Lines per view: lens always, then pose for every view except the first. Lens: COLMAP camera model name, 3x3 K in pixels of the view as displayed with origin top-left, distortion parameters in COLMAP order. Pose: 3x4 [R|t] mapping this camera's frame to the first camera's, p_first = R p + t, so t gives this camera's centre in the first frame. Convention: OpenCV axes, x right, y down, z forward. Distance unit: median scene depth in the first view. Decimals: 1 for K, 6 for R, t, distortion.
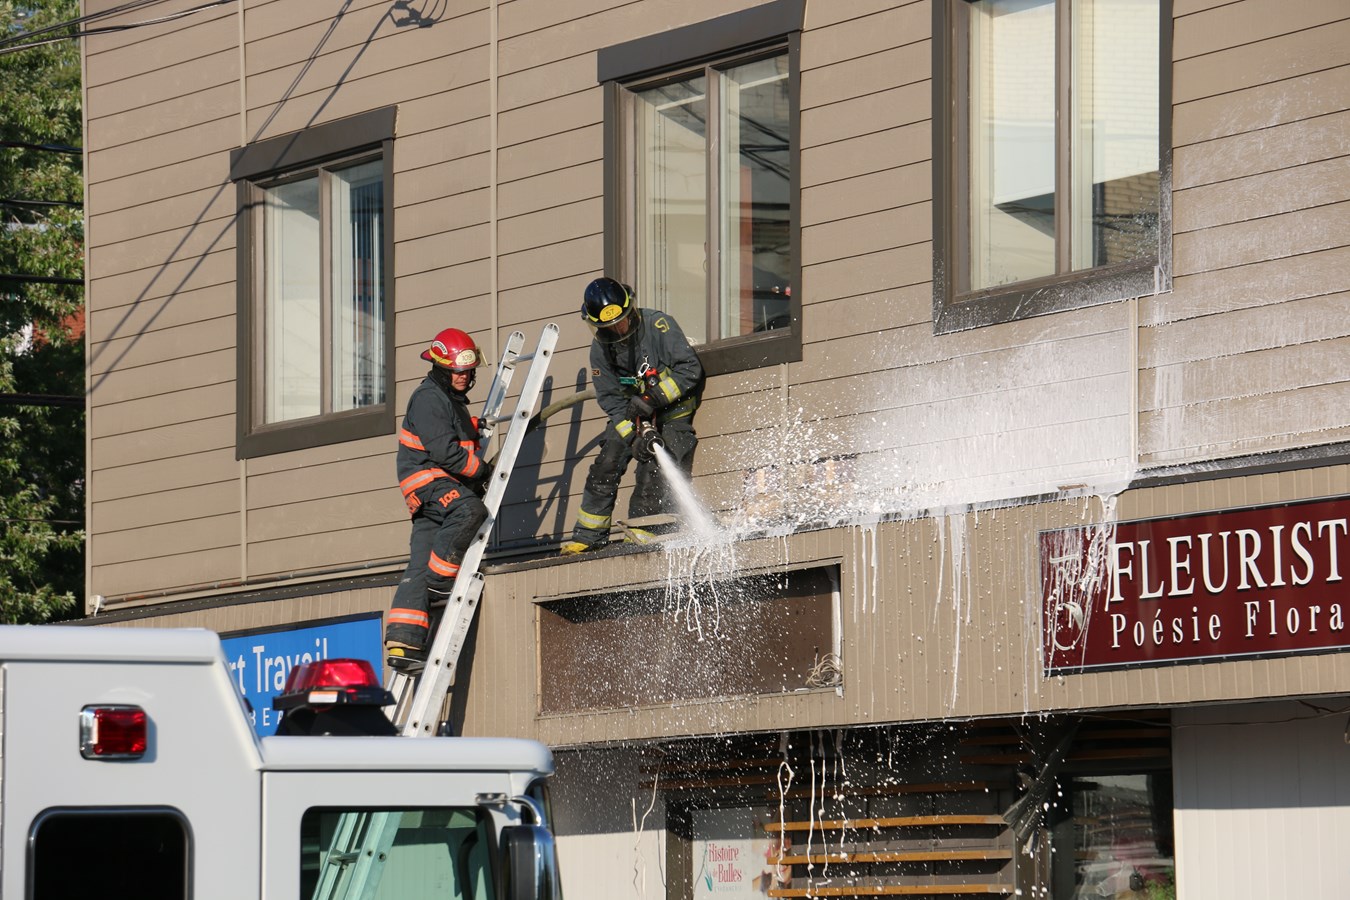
lens RADIAL K [[7814.8, 0, 676.9], [0, 7814.8, 463.5], [0, 0, 1]] dist [2.475221, 0.000000]
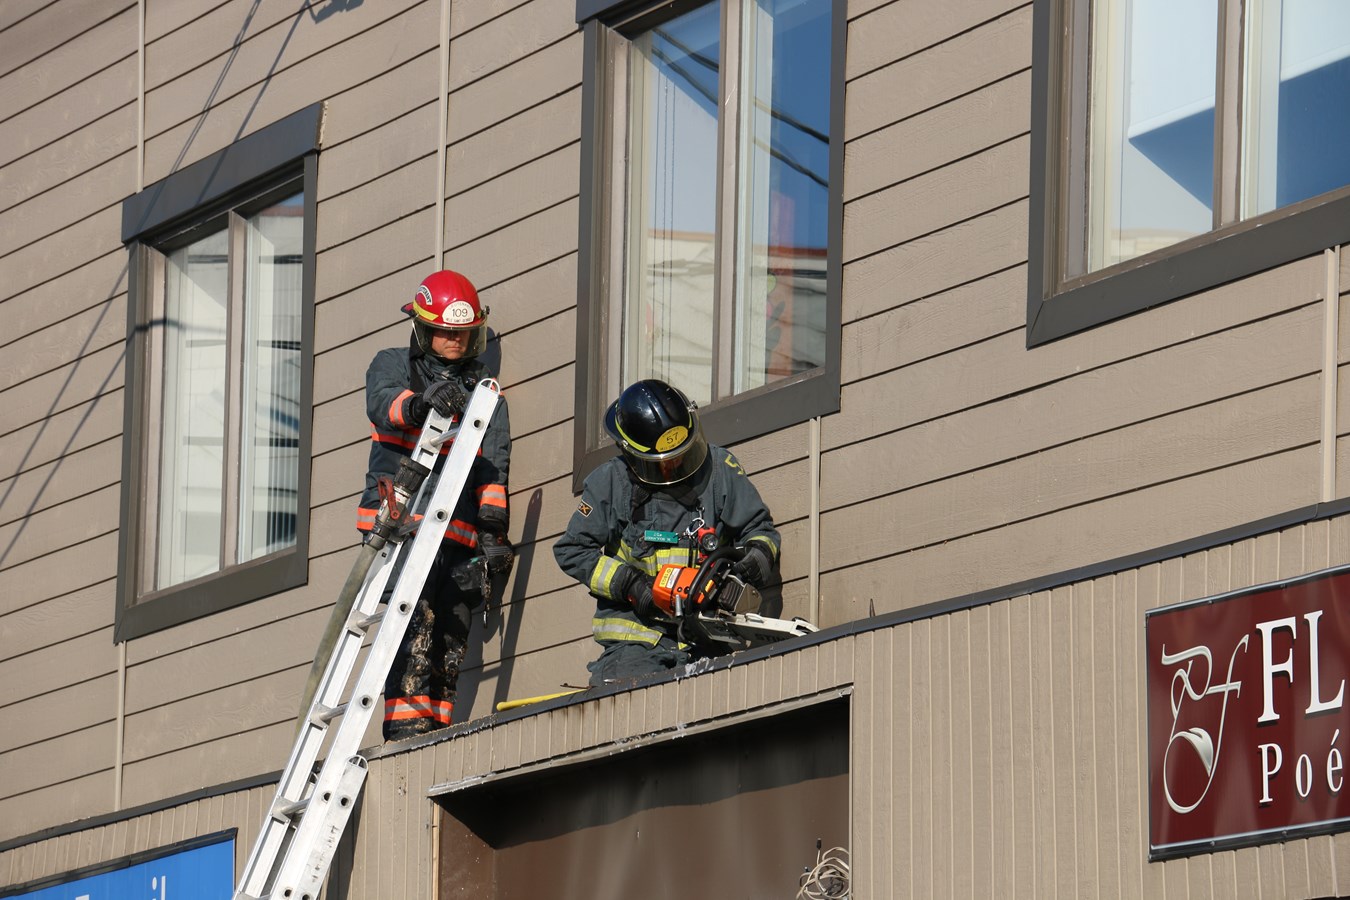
lens RADIAL K [[7814.8, 0, 668.9], [0, 7814.8, 457.7], [0, 0, 1]] dist [2.475221, 0.000000]
pose [[0.997787, 0.015447, -0.064667, 0.041862], [-0.019724, 0.997622, -0.066037, 0.031799], [0.063493, 0.067166, 0.995719, 0.353499]]
